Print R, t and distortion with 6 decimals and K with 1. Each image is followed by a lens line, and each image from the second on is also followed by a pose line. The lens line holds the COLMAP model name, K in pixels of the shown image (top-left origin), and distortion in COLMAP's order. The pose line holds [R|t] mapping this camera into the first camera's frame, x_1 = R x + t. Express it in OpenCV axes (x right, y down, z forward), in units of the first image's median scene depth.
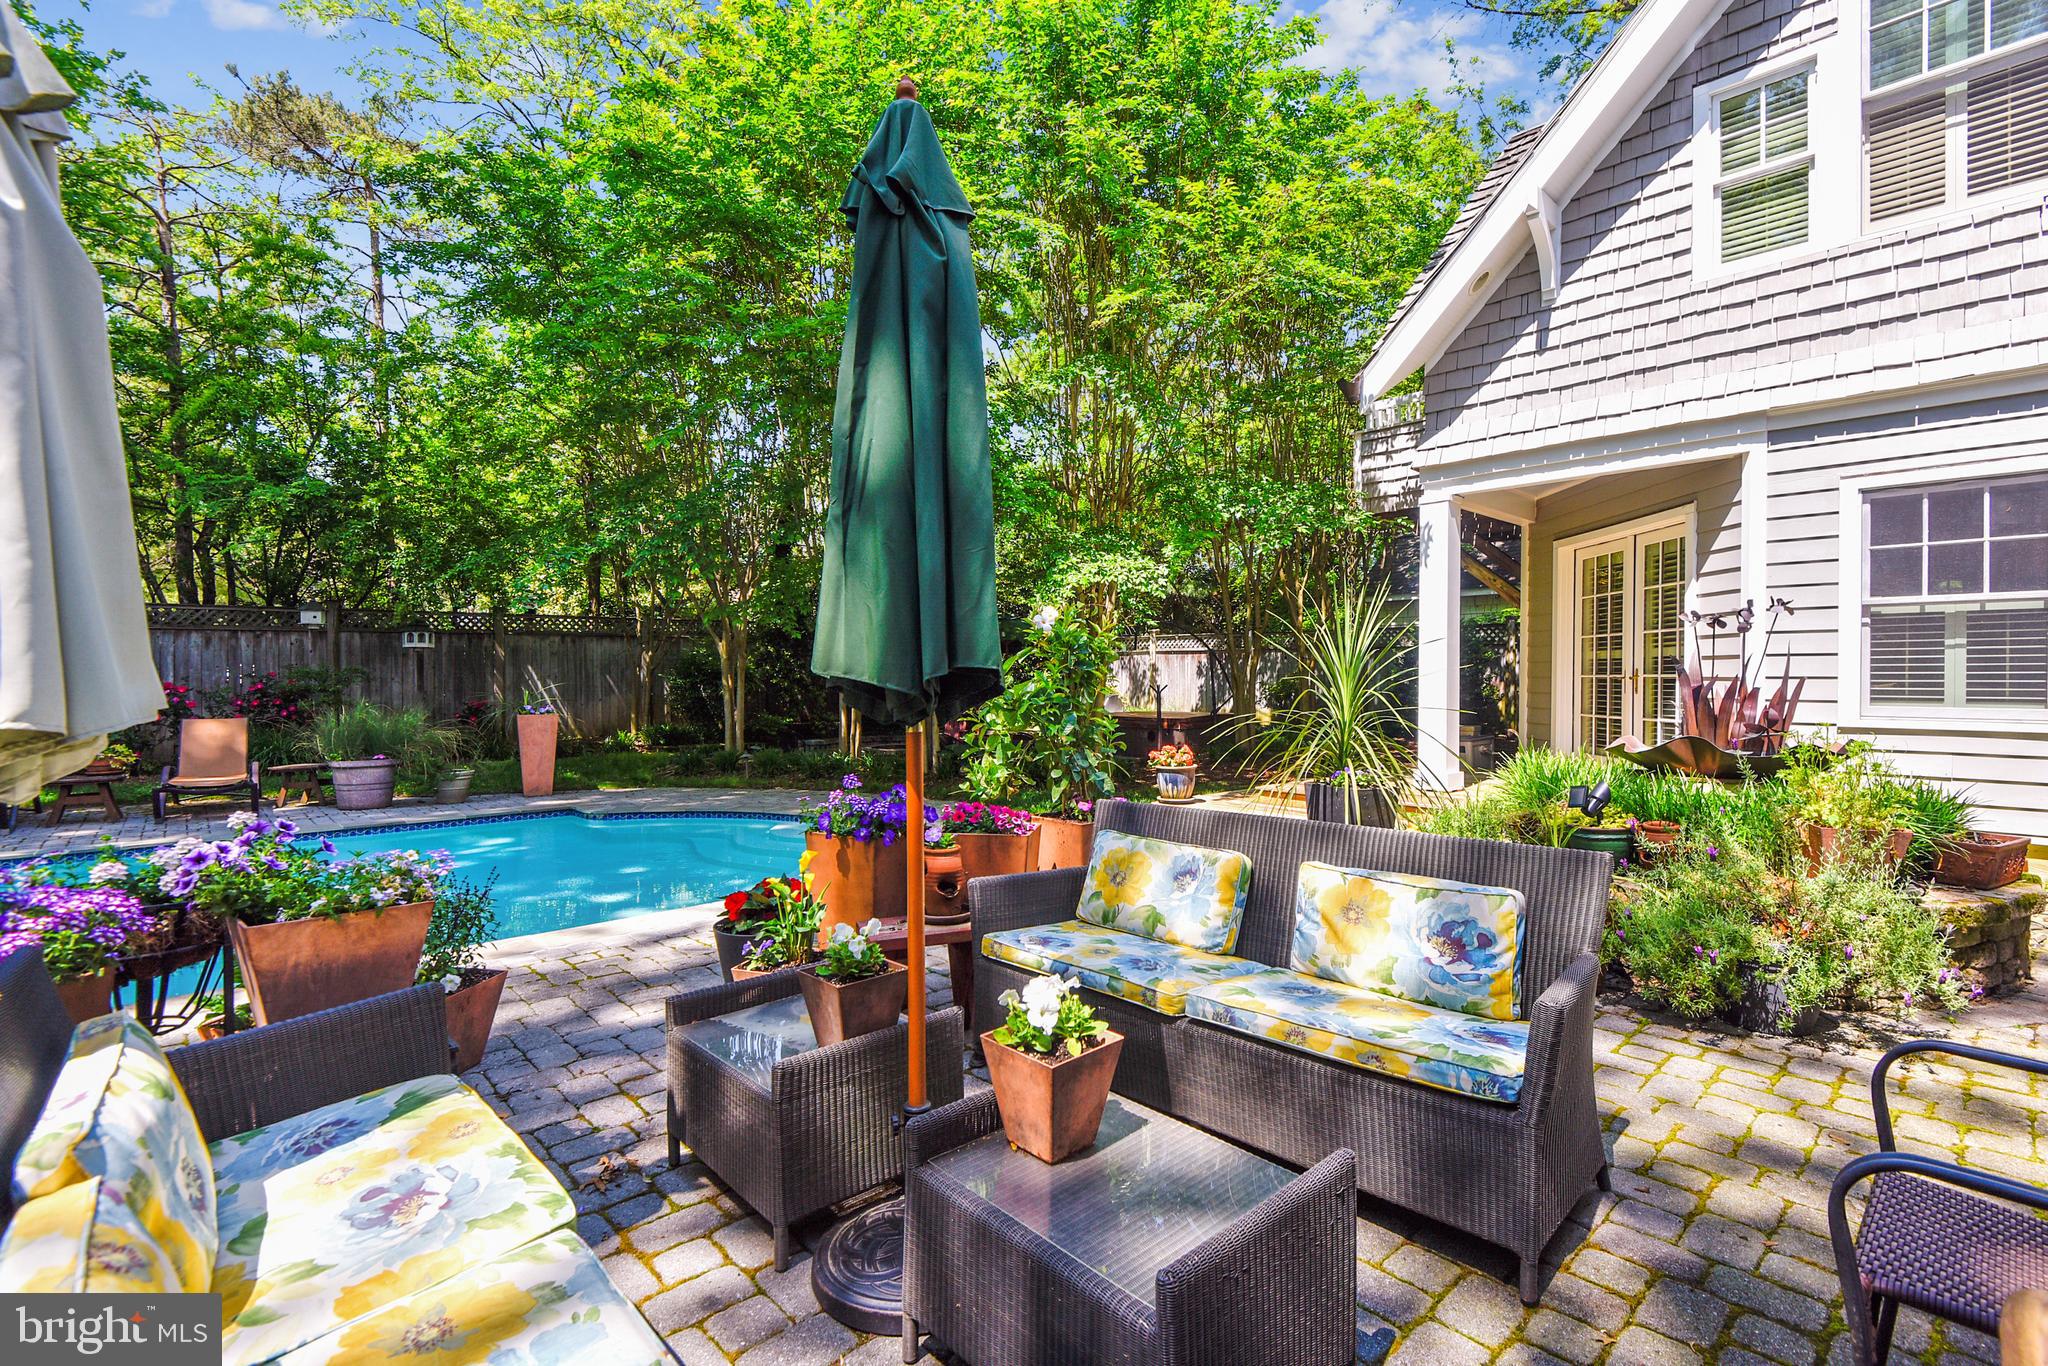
lens RADIAL K [[935.3, 0, 1037.8], [0, 935.3, 695.1], [0, 0, 1]] dist [0.001131, -0.003938]
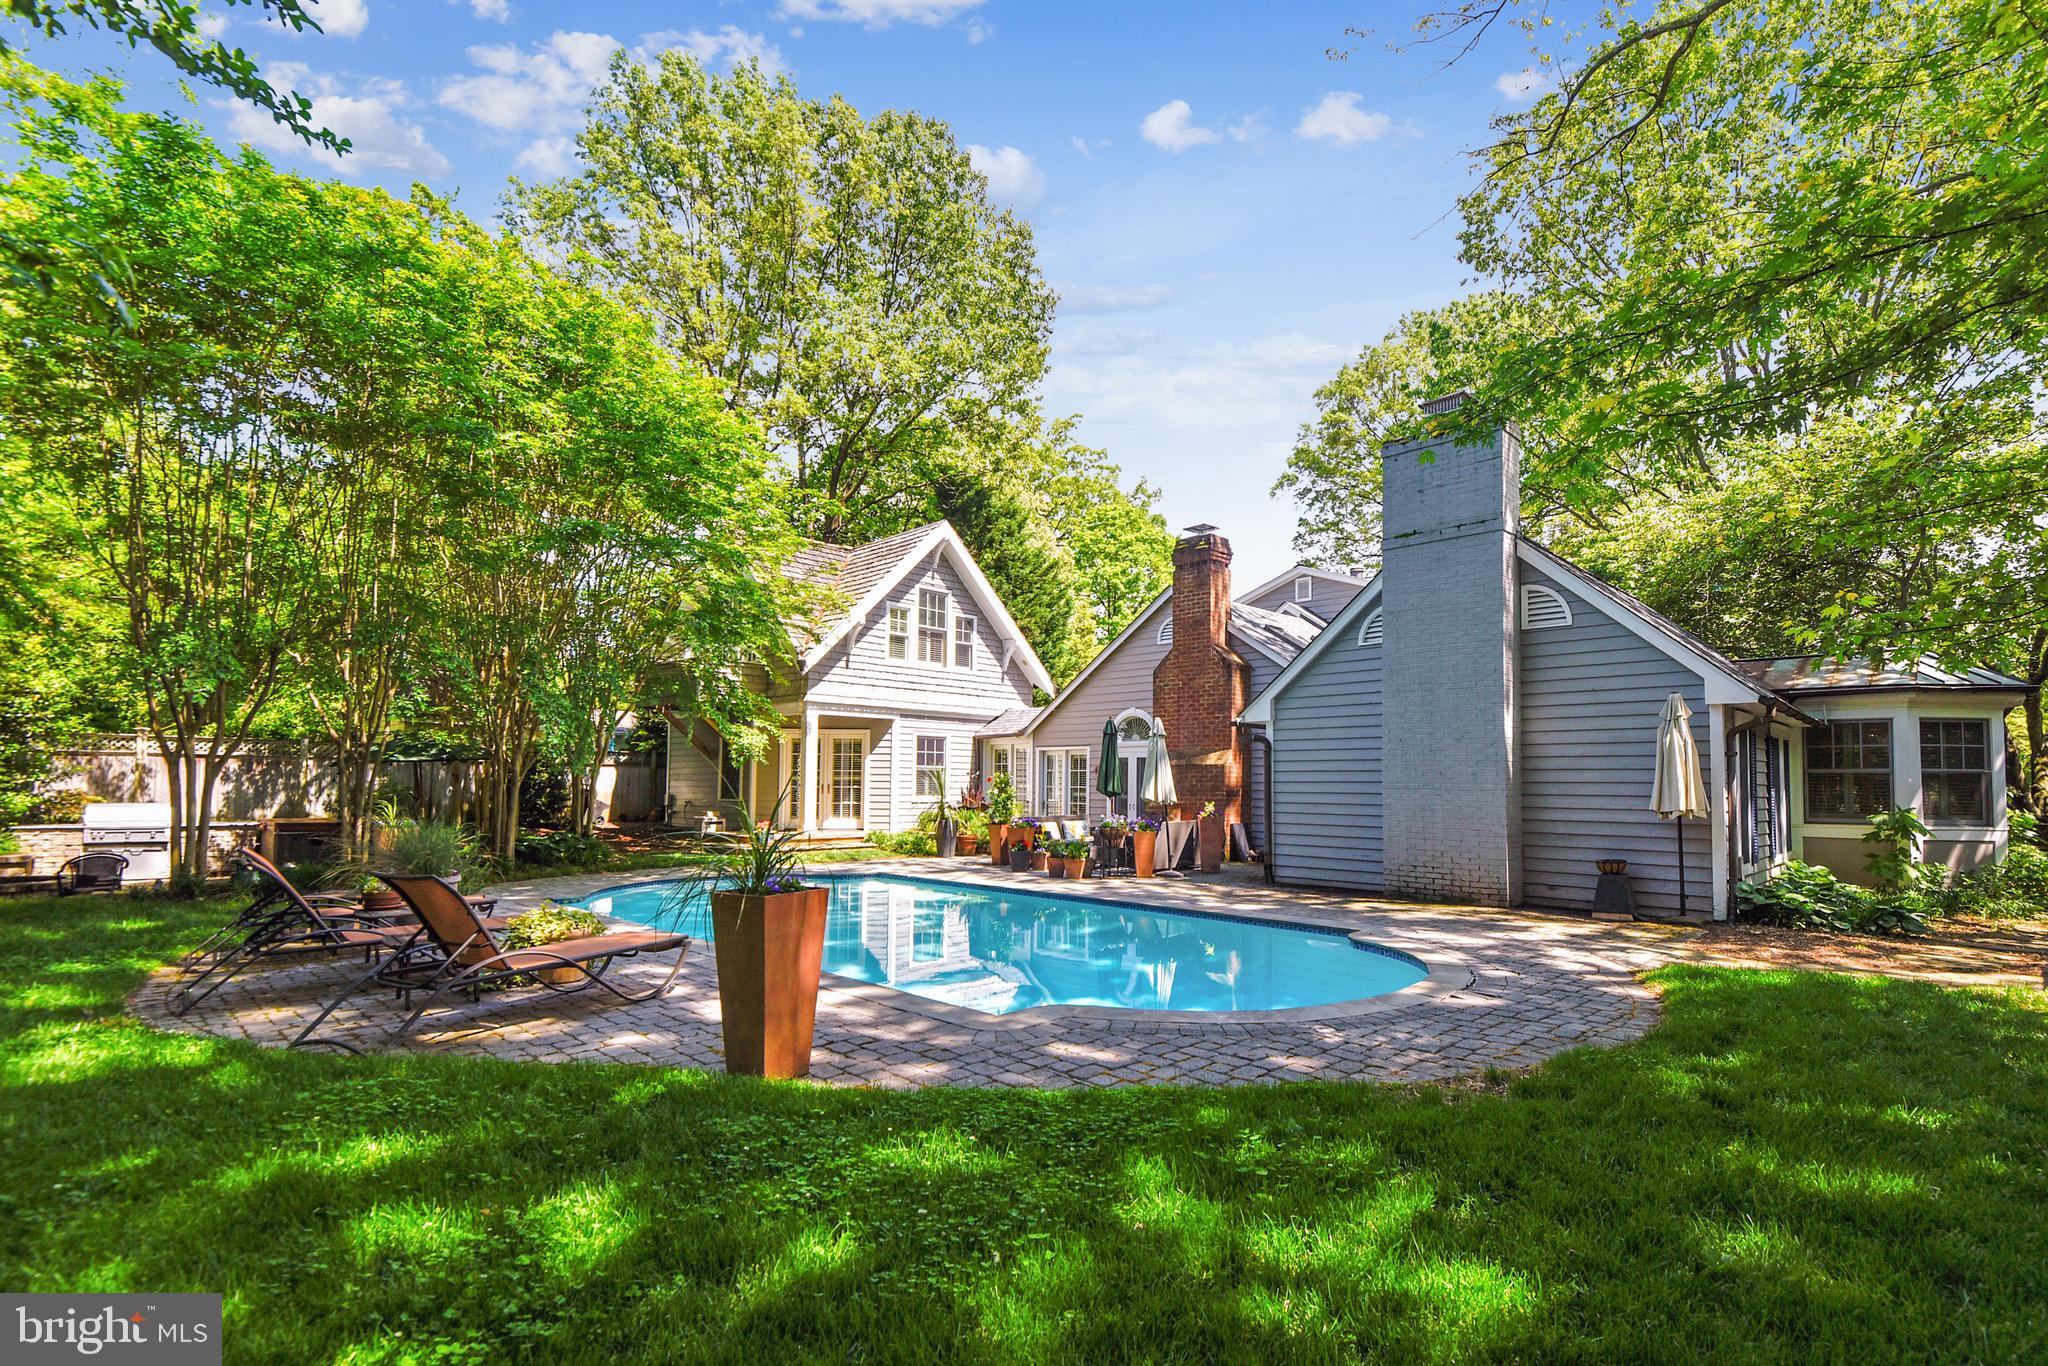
lens RADIAL K [[935.3, 0, 1013.4], [0, 935.3, 724.3], [0, 0, 1]] dist [0.001131, -0.003938]
pose [[0.018614, 0.063560, 0.997804, -2.657729], [0.009480, 0.997921, -0.063744, -0.031947], [-0.999782, 0.010645, 0.017973, 0.570523]]
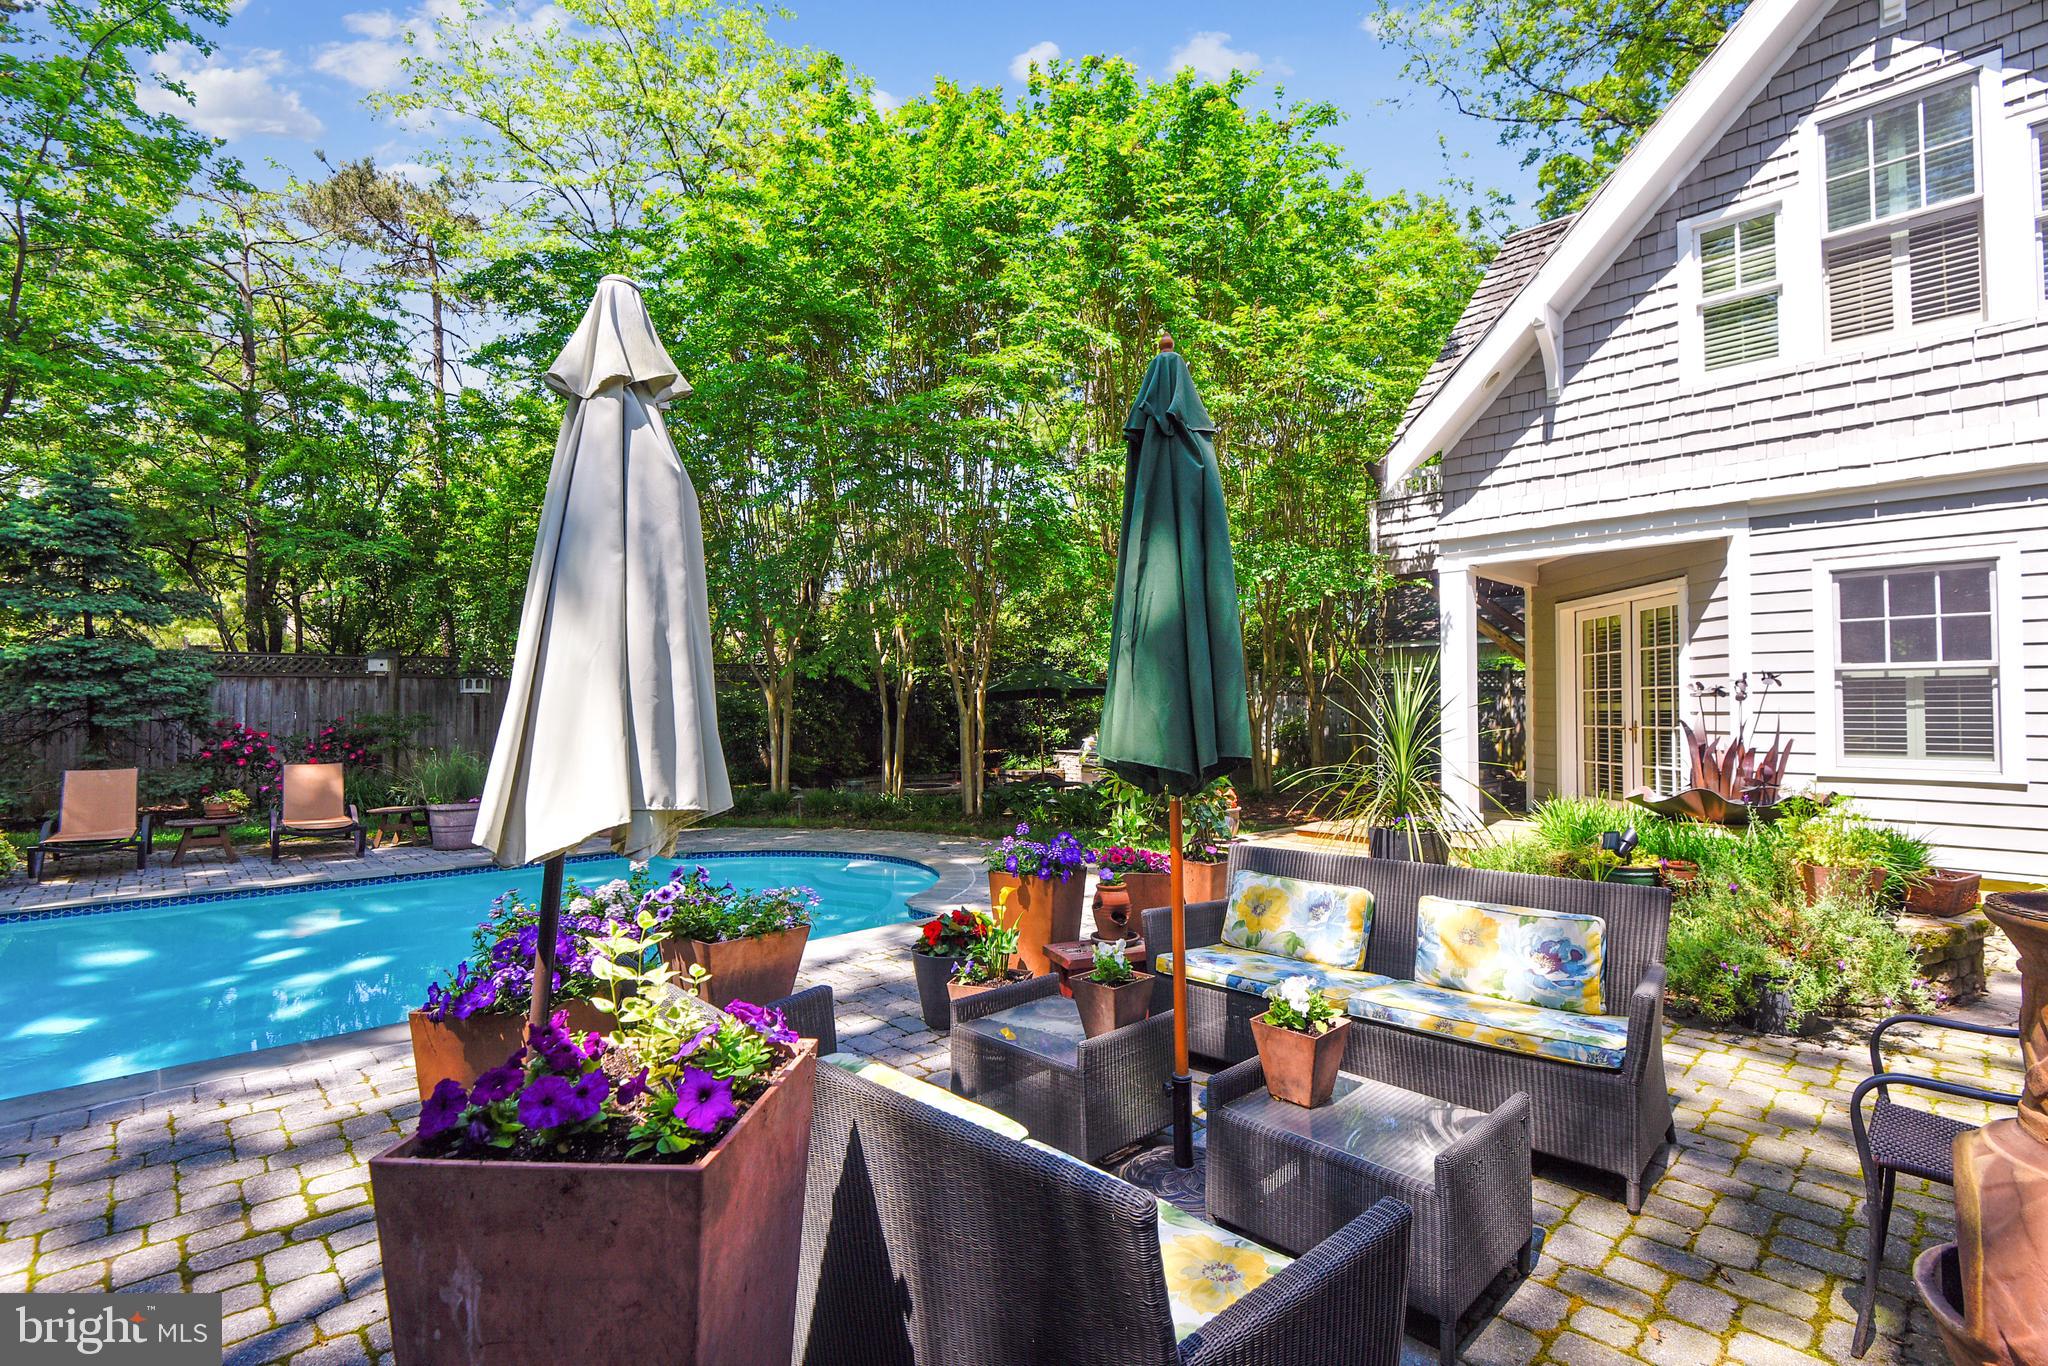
lens RADIAL K [[935.3, 0, 1032.8], [0, 935.3, 692.7], [0, 0, 1]] dist [0.001131, -0.003938]
pose [[0.999820, 0.001012, 0.018935, -0.130453], [-0.000280, 0.999255, -0.038600, -0.023892], [-0.018960, 0.038587, 0.999075, -0.133754]]
